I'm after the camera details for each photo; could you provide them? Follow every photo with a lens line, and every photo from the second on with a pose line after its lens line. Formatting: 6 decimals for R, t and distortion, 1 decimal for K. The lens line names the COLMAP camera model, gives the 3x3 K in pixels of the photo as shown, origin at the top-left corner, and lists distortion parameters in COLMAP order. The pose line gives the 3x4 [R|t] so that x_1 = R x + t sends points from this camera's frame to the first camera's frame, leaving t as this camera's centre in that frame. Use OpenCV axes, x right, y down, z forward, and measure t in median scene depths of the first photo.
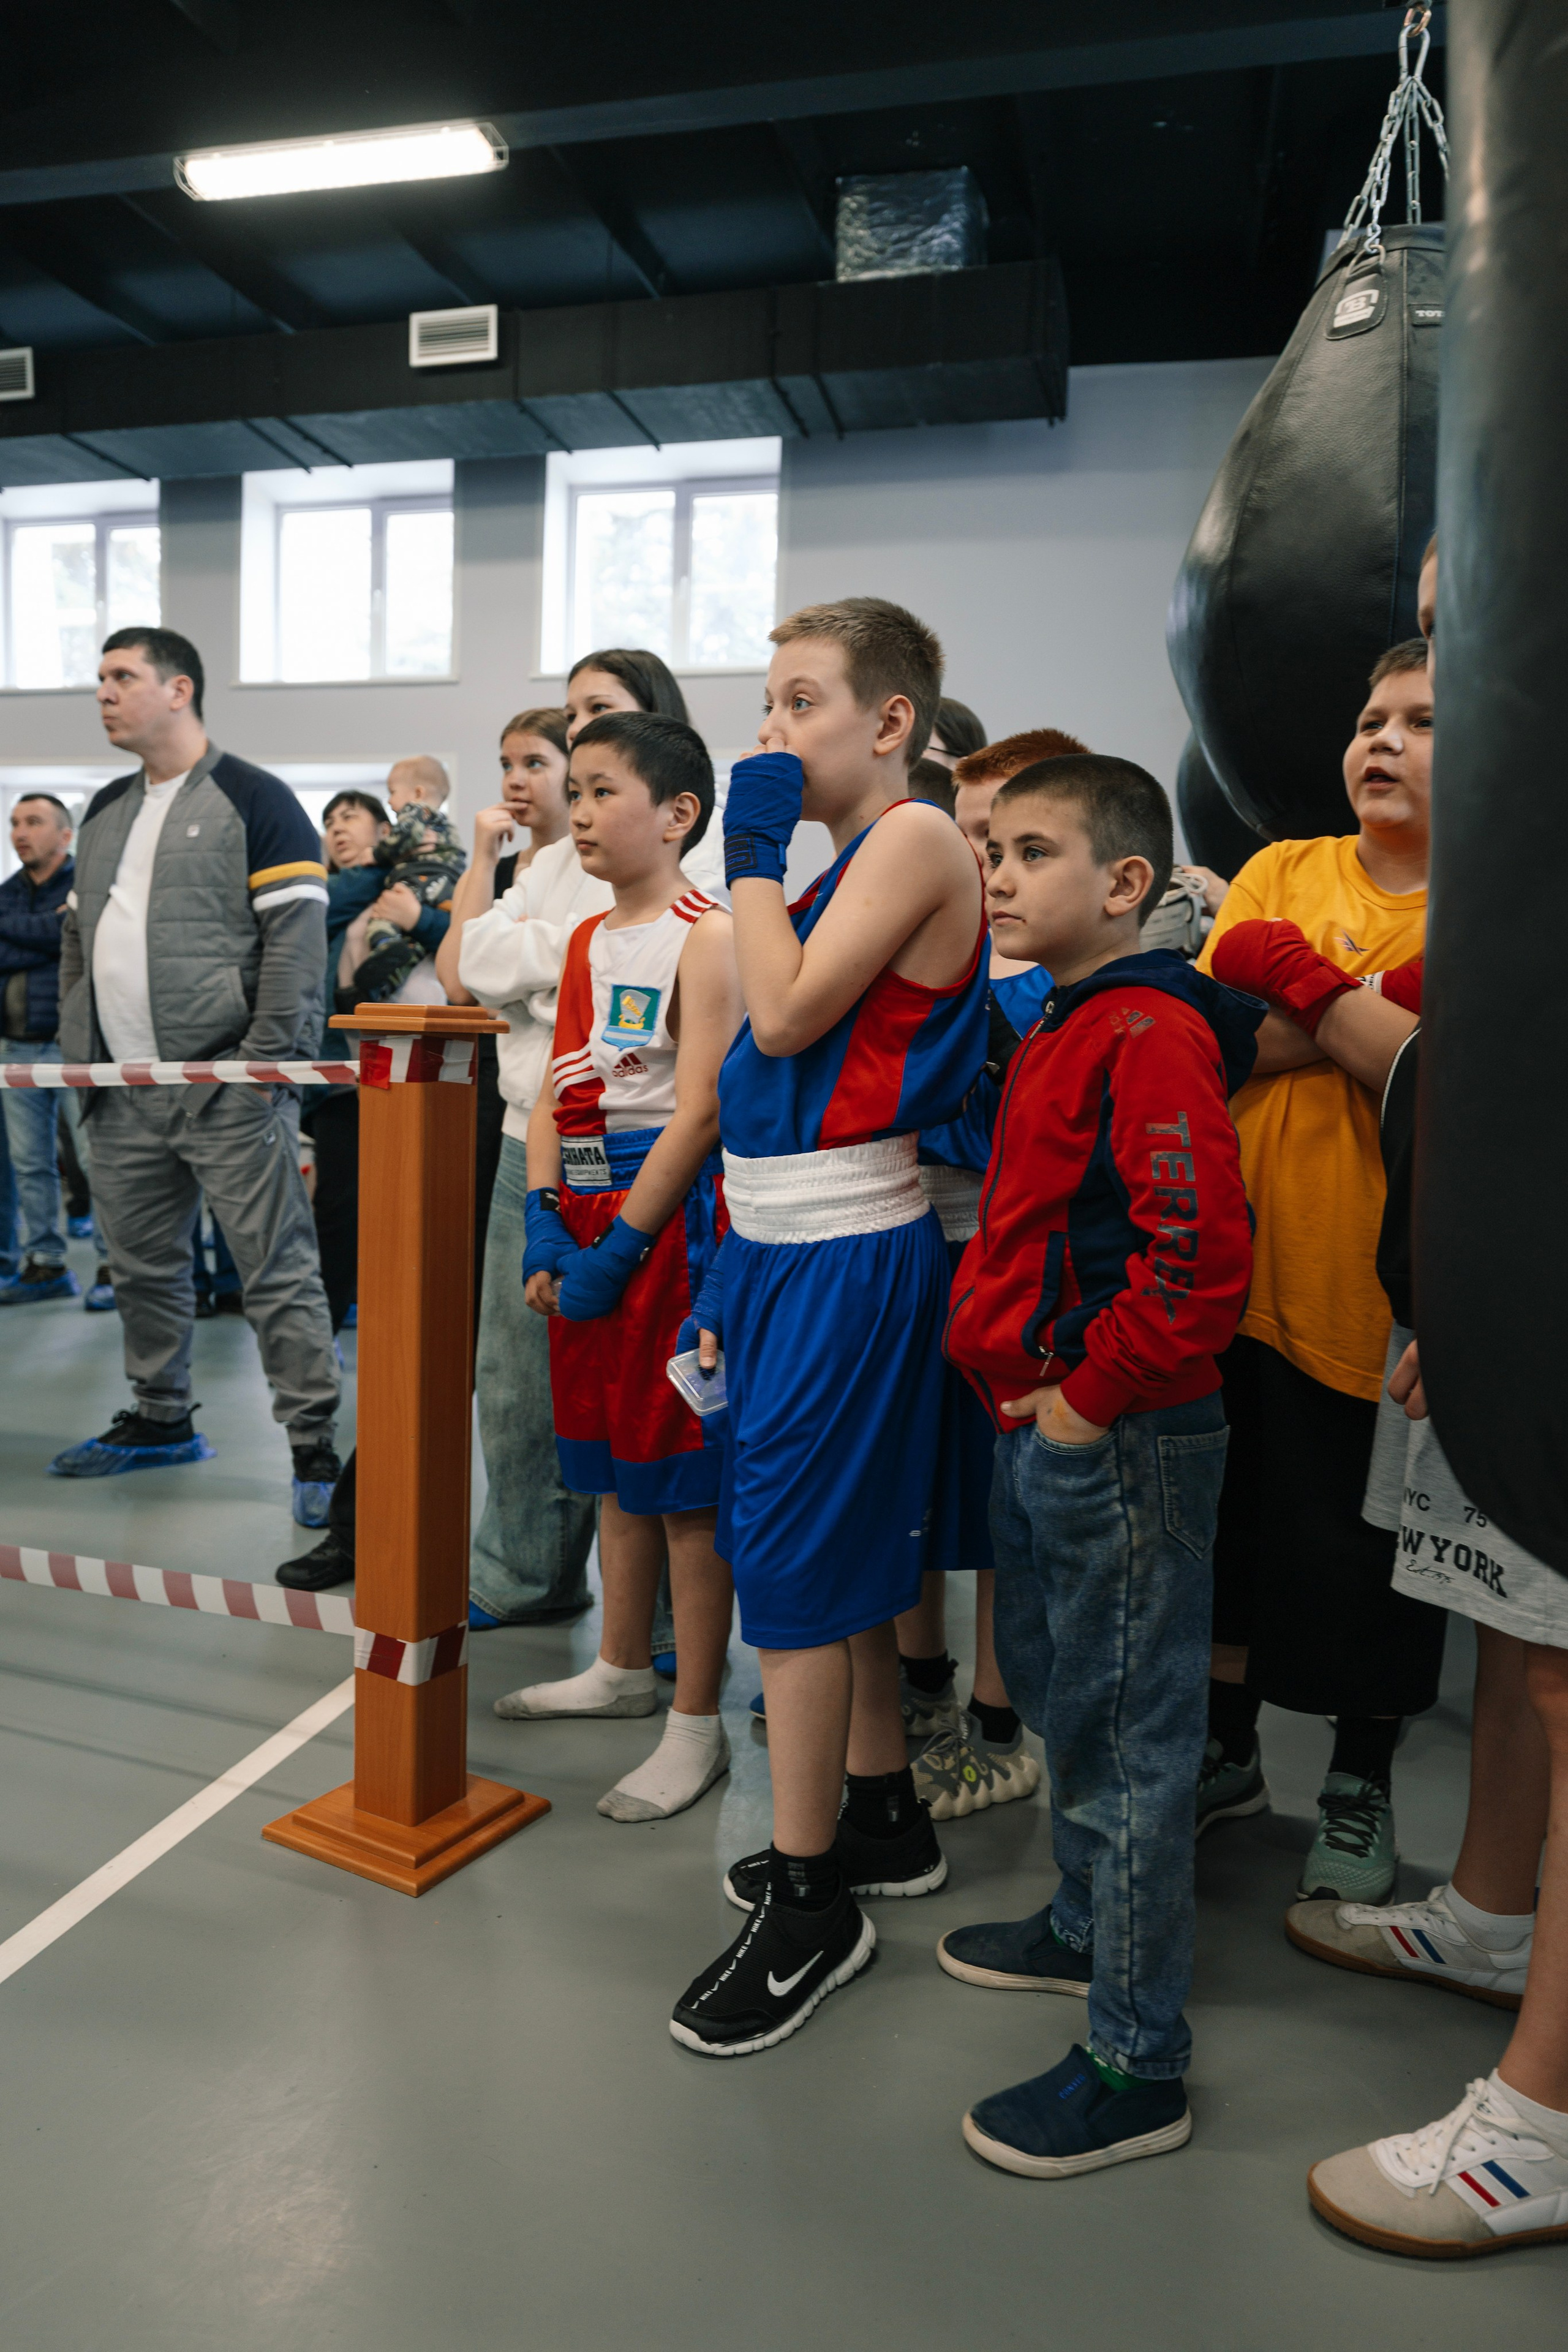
lens RADIAL K [[1600.0, 0, 784.0], [0, 1600.0, 1176.0], [0, 0, 1]] dist [0.001561, 0.004896]
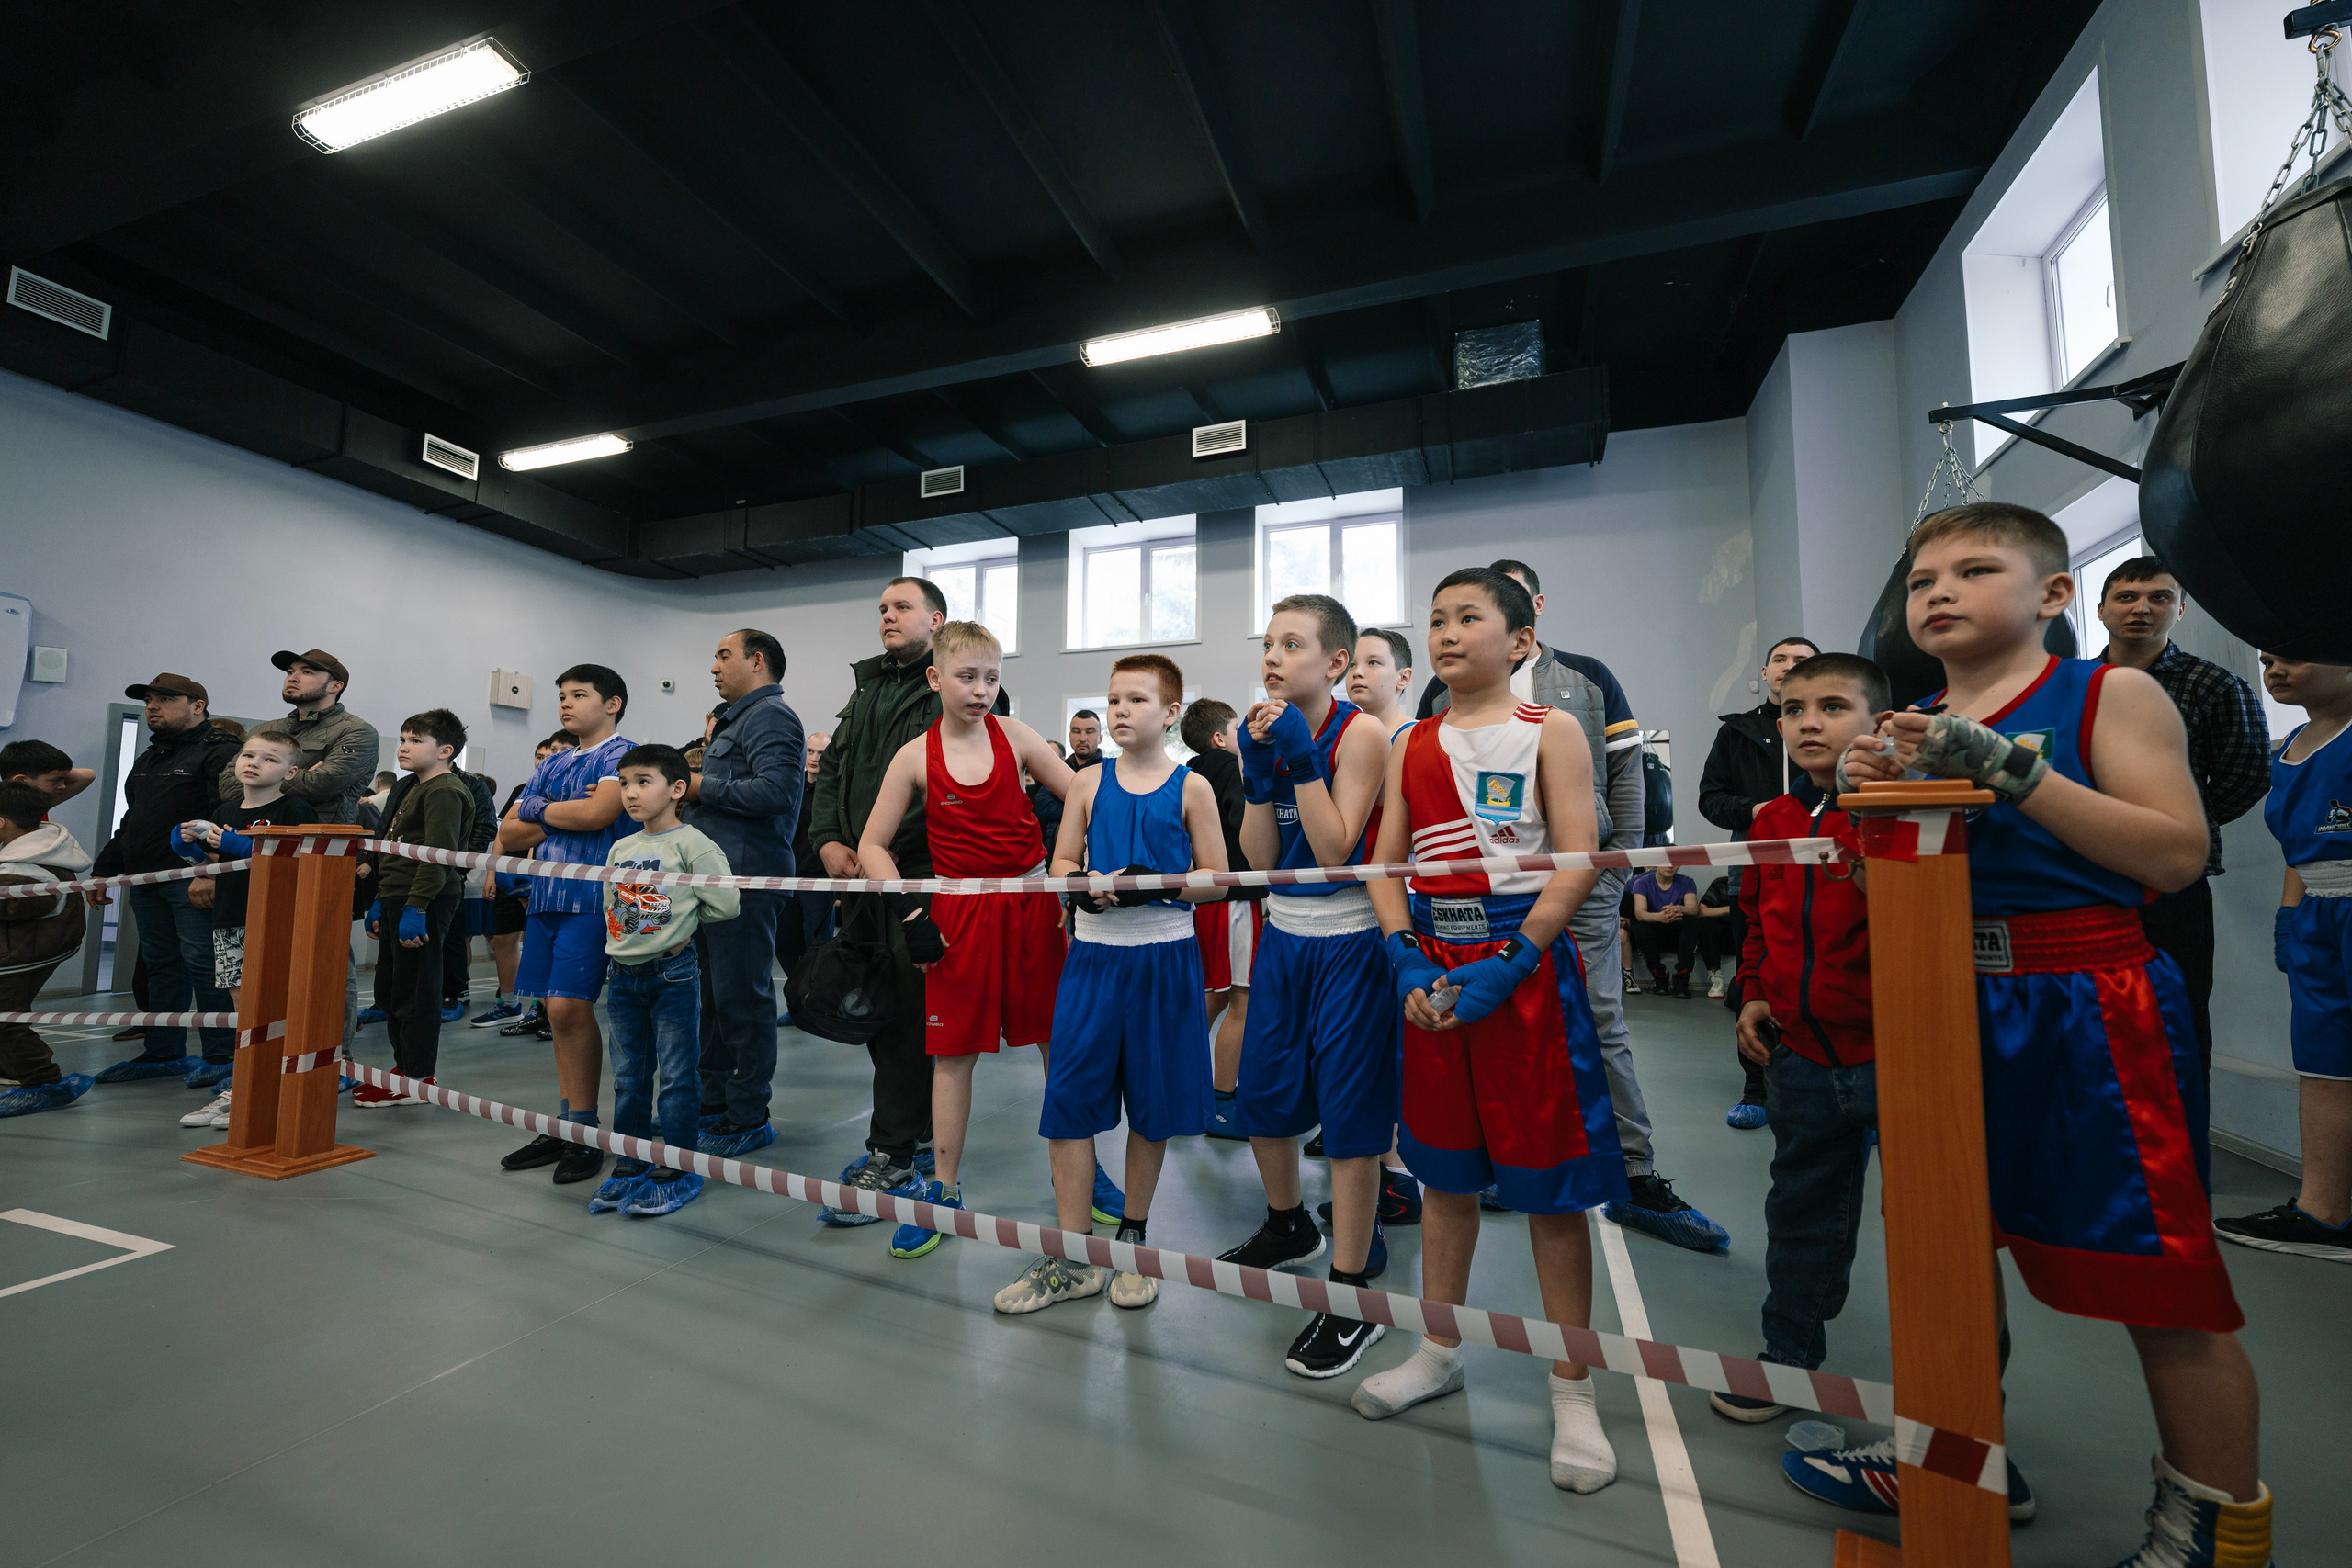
lens RADIAL K [[955.4, 0, 1180.8], [0, 955.4, 783.8], [0, 0, 1]] dist [-0.003261, 0.000076]
pose [[0.995037, -0.033218, -0.093800, -0.161521], [0.016687, 0.984989, -0.171806, -0.001478], [0.098099, 0.169388, 0.980655, 0.082757]]
